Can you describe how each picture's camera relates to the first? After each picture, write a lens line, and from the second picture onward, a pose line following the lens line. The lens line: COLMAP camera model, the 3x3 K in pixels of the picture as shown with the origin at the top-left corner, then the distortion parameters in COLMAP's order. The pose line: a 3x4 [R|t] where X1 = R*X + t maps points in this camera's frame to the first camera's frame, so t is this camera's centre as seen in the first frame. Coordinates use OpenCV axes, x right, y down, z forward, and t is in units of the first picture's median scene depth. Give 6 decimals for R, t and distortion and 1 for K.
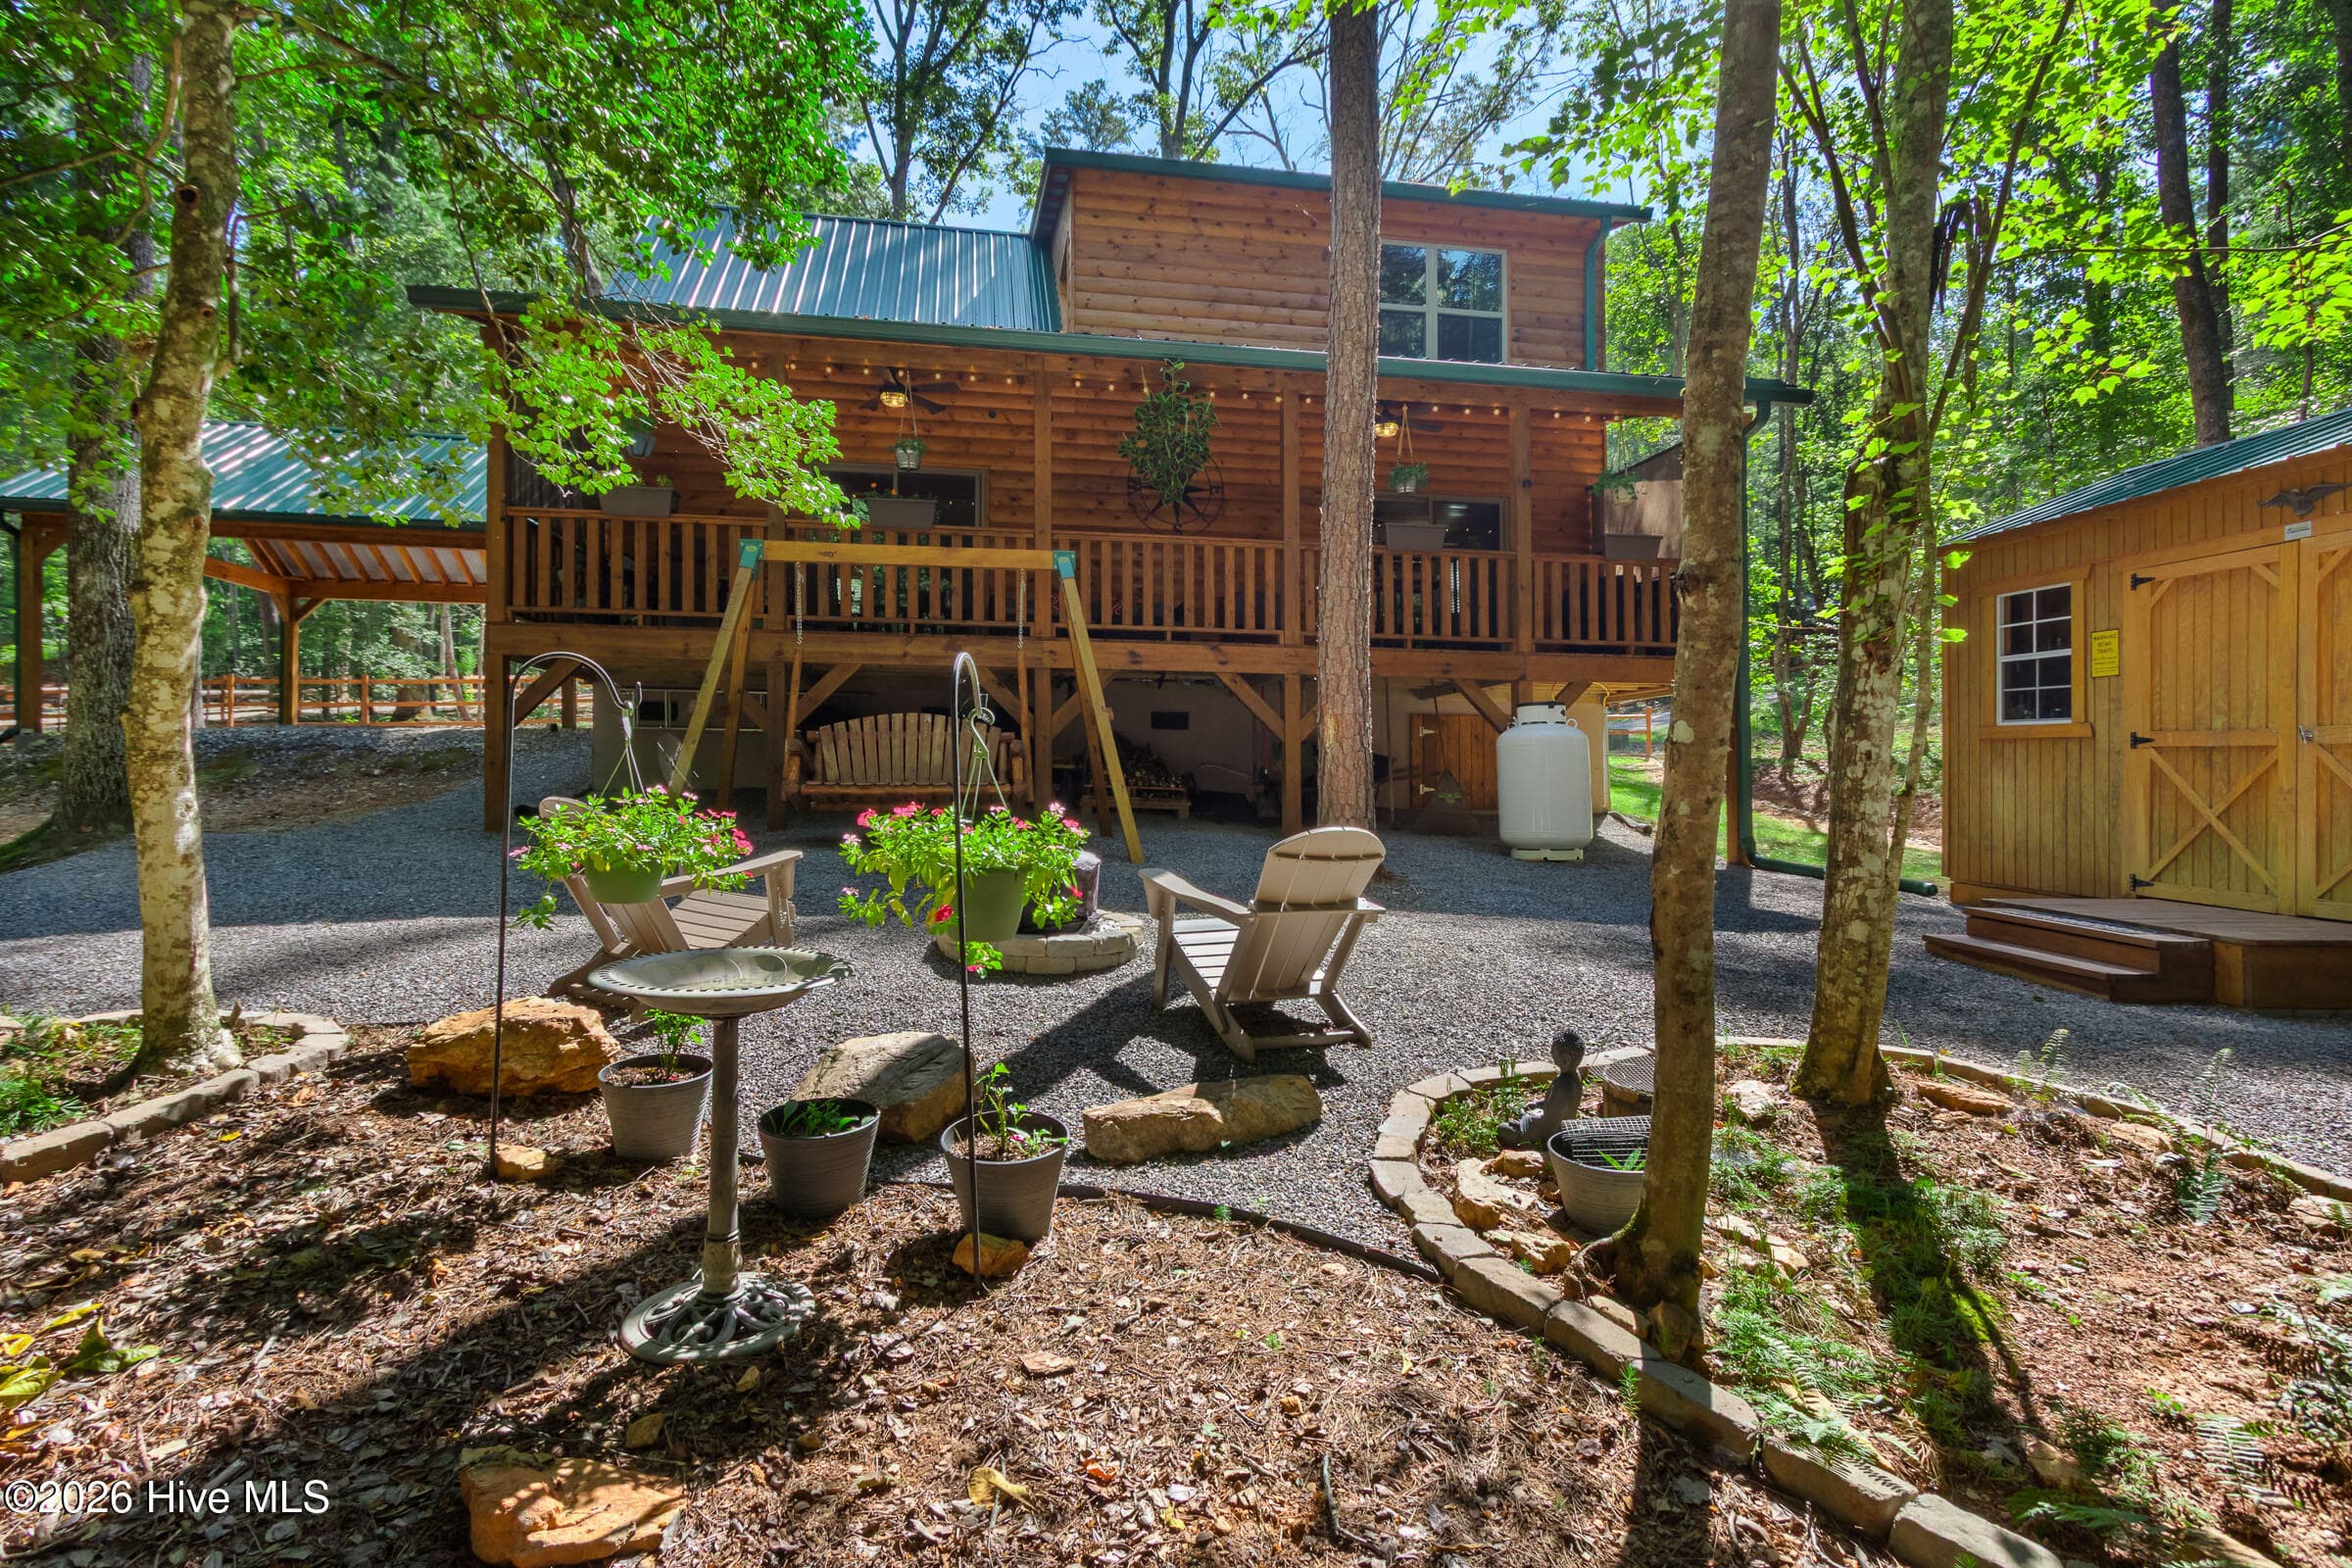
lens RADIAL K [[1072.9, 0, 1176.0], [0, 1072.9, 784.0], [0, 0, 1]] dist [-0.001072, 0.000050]
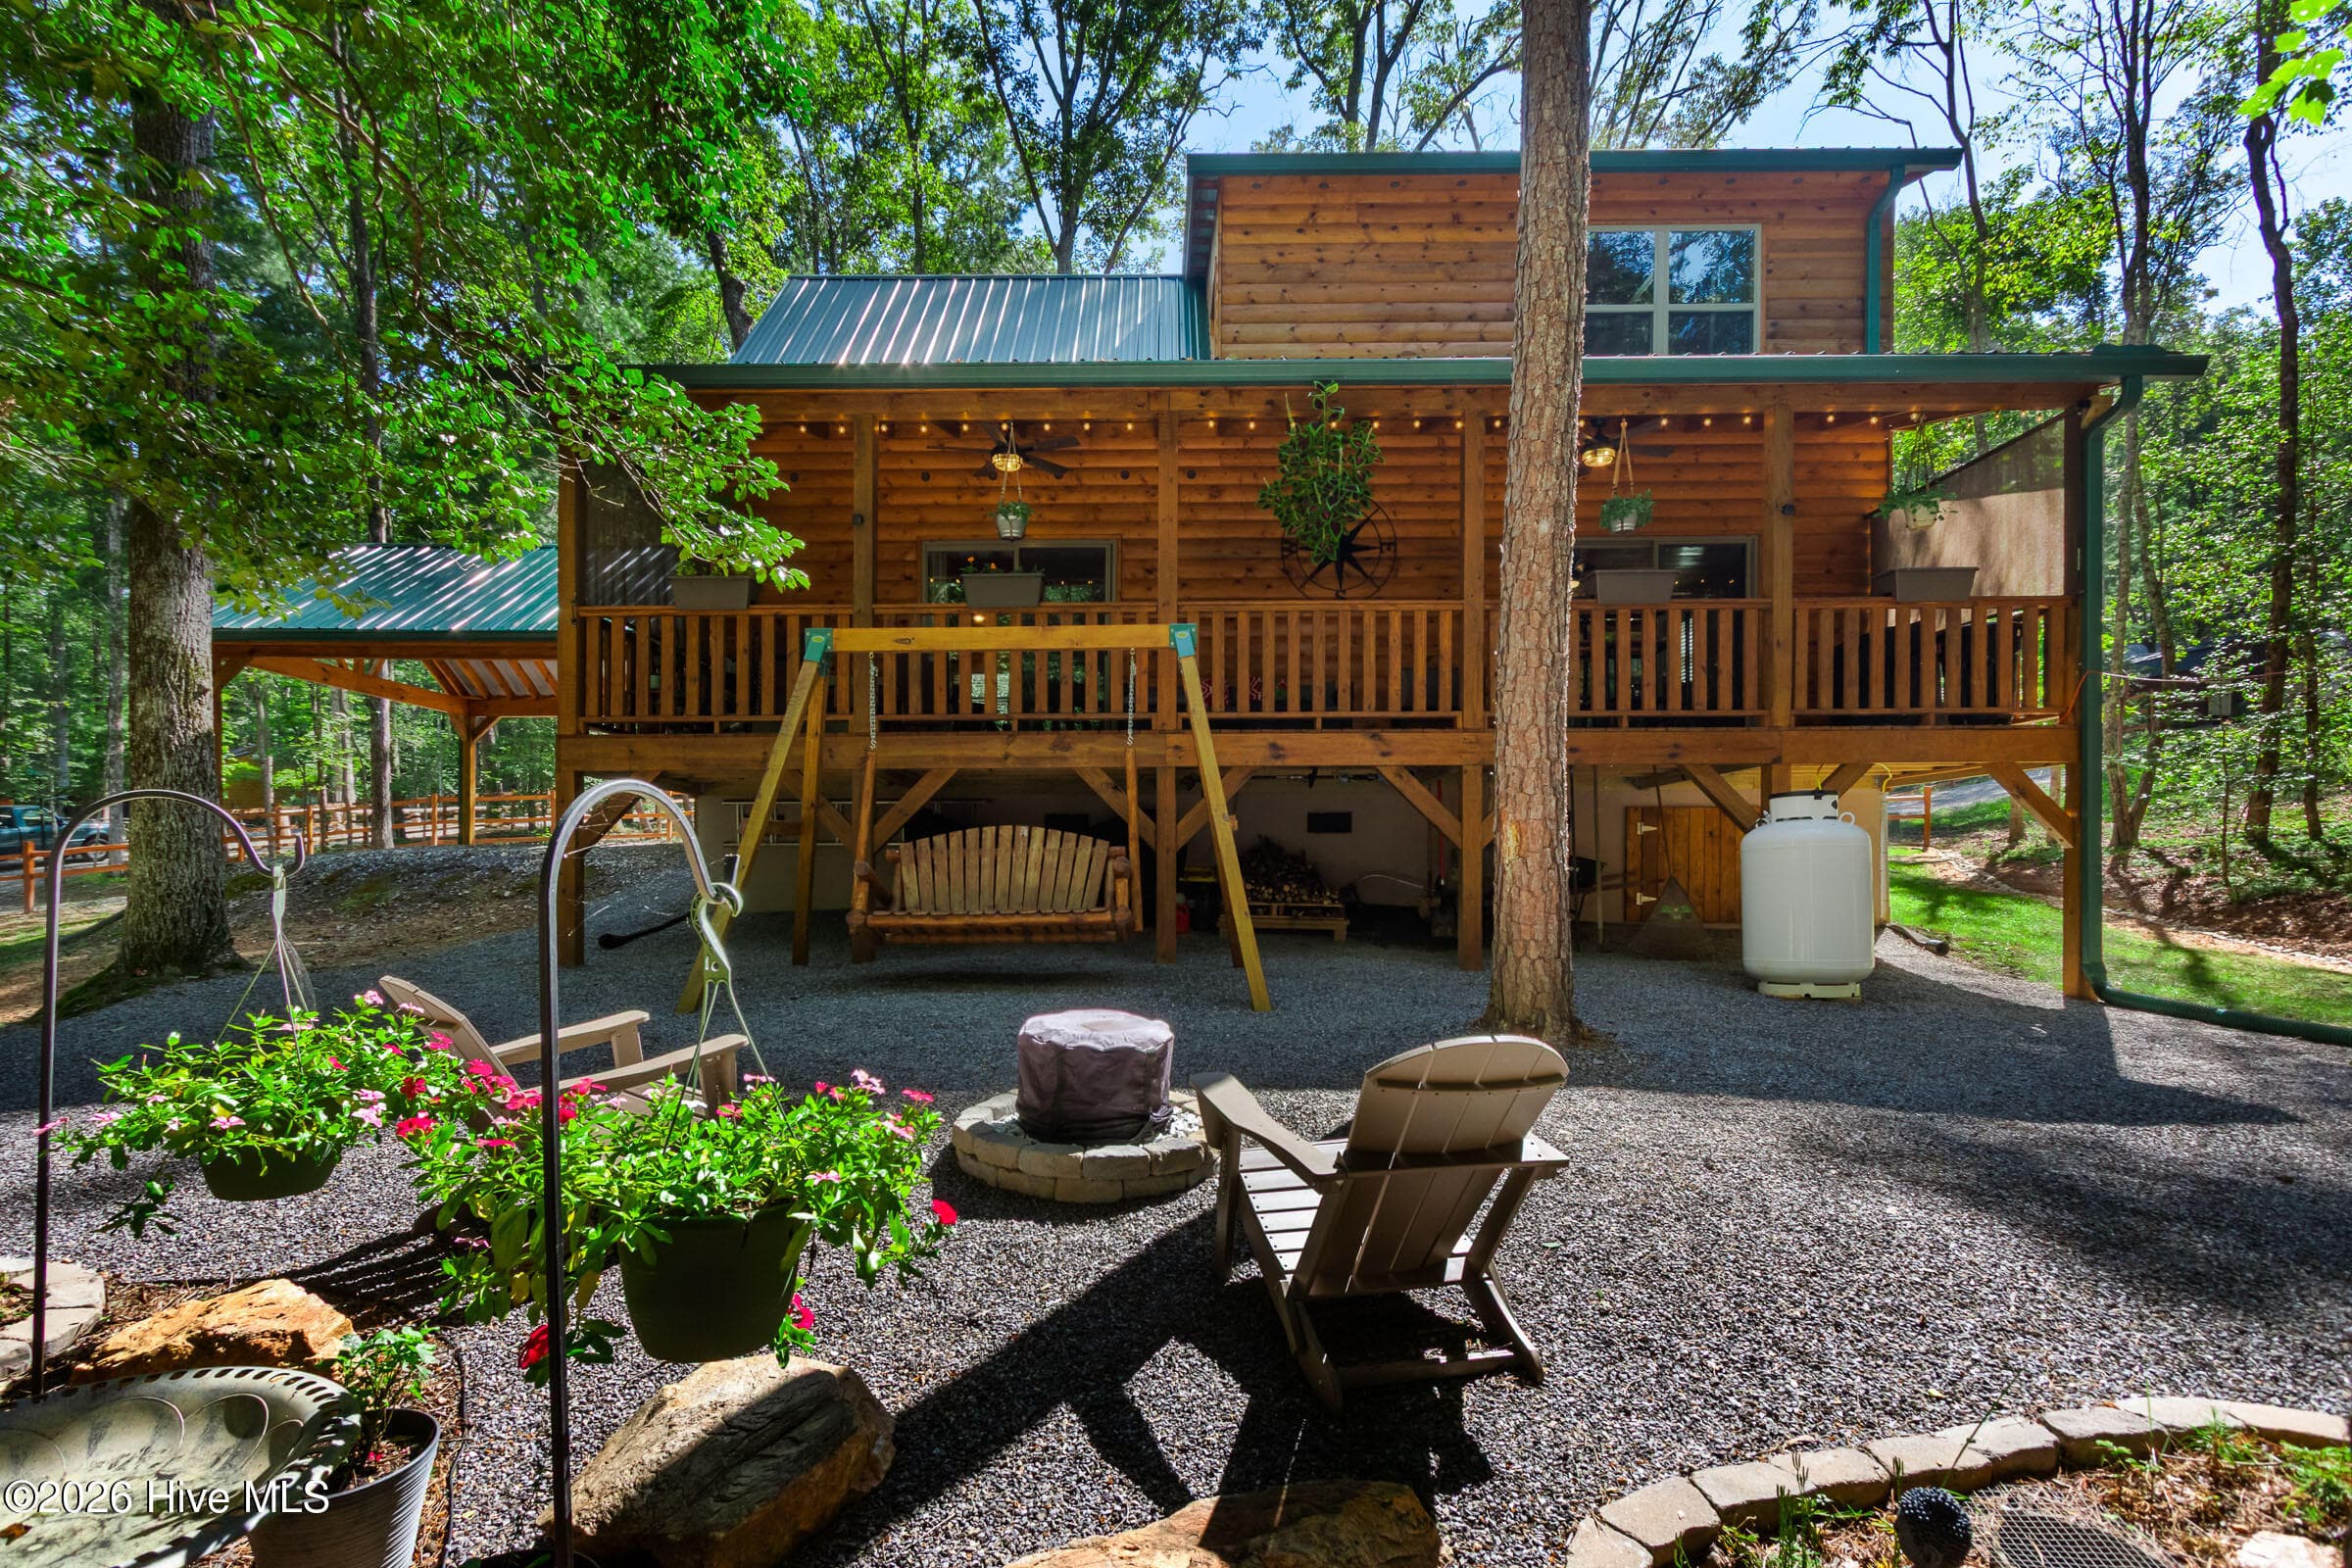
lens RADIAL K [[1074.1, 0, 1180.5], [0, 1074.1, 942.1], [0, 0, 1]] dist [0.002859, -0.000174]
pose [[0.983966, -0.000963, -0.178354, 0.033166], [0.011760, 0.998160, 0.059492, -0.017993], [0.177969, -0.060635, 0.982166, 0.140076]]
